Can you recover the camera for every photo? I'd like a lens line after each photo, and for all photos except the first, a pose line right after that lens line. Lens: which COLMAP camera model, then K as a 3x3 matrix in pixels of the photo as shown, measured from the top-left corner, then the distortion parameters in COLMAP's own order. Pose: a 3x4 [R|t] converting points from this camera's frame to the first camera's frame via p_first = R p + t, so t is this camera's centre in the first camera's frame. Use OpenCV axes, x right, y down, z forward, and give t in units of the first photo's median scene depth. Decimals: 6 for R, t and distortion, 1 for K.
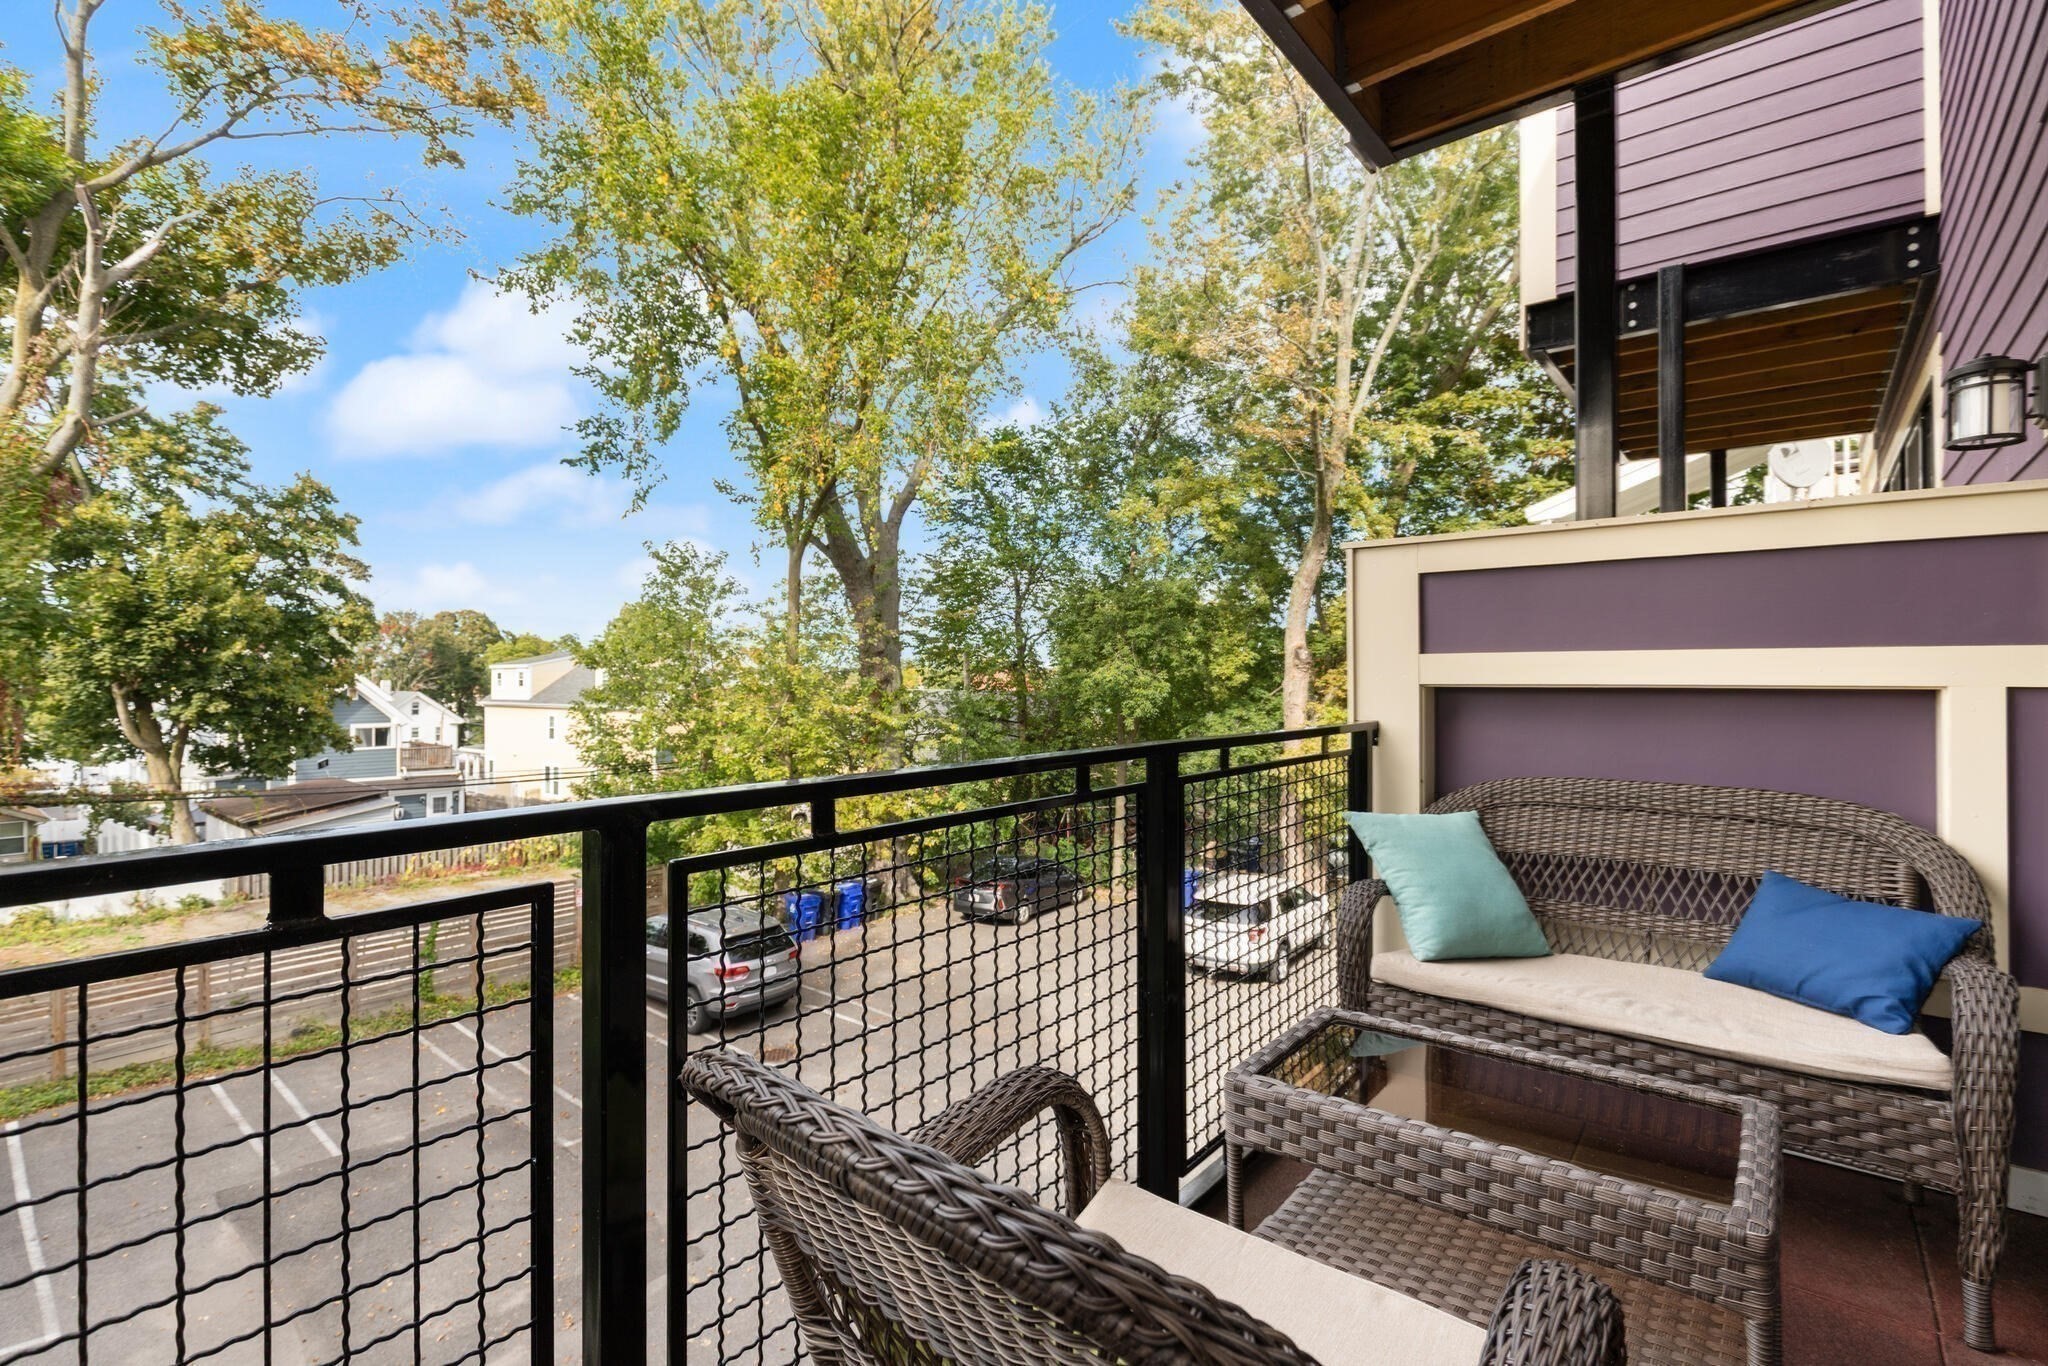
lens RADIAL K [[931.0, 0, 1031.4], [0, 931.0, 680.7], [0, 0, 1]] dist [0.001379, -0.000716]
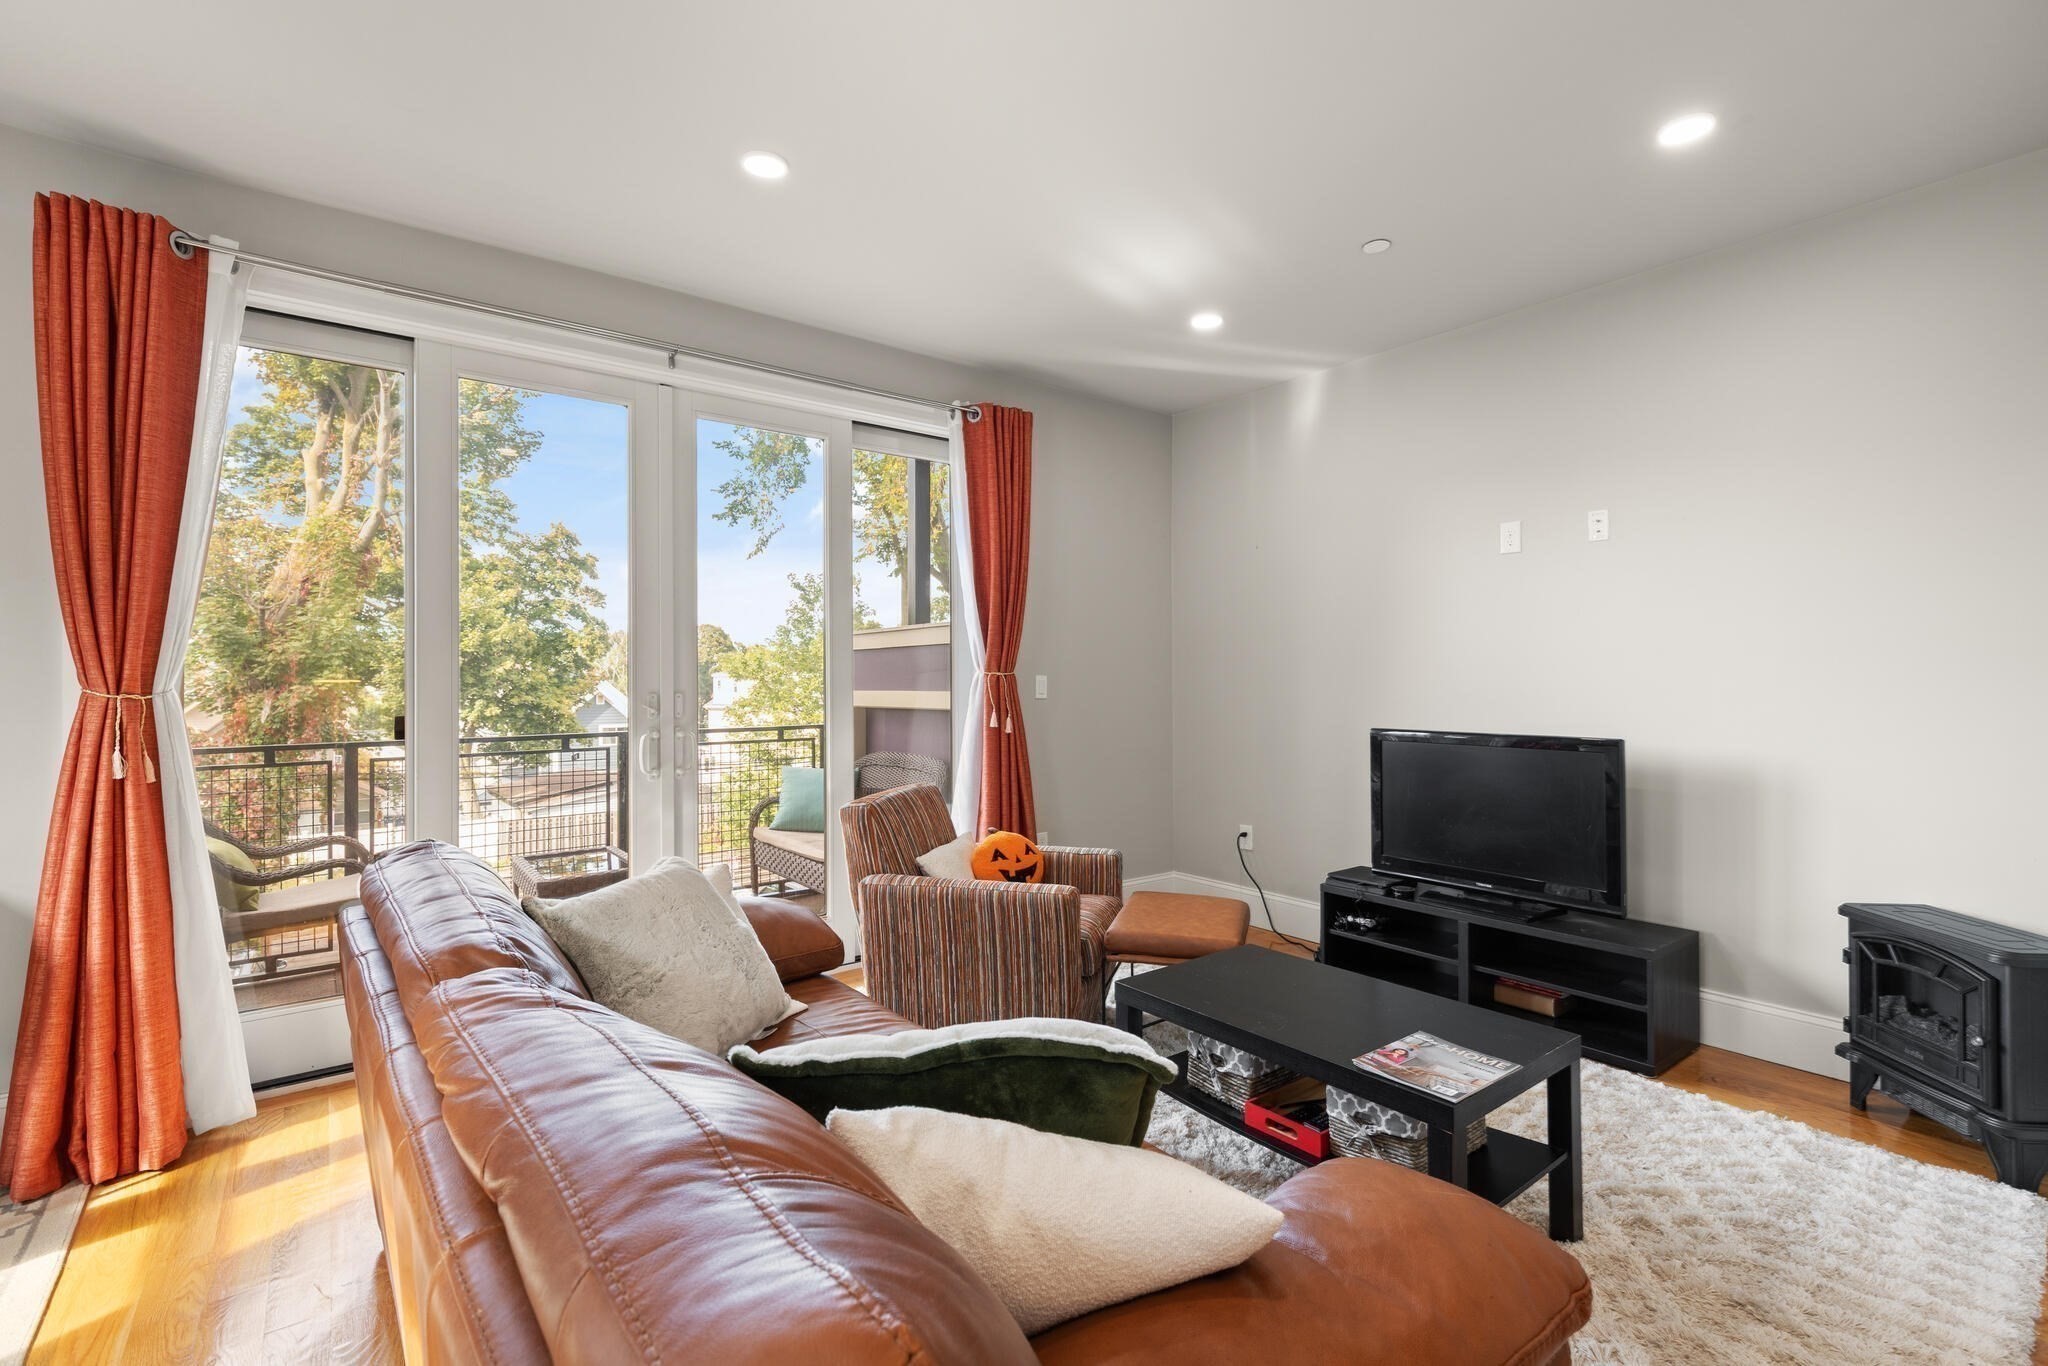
lens RADIAL K [[931.0, 0, 1031.4], [0, 931.0, 680.7], [0, 0, 1]] dist [0.001379, -0.000716]
pose [[0.976577, -0.001722, -0.215161, 0.107327], [-0.000027, 0.999967, -0.008126, -0.002661], [0.215167, 0.007941, 0.976545, -0.073539]]
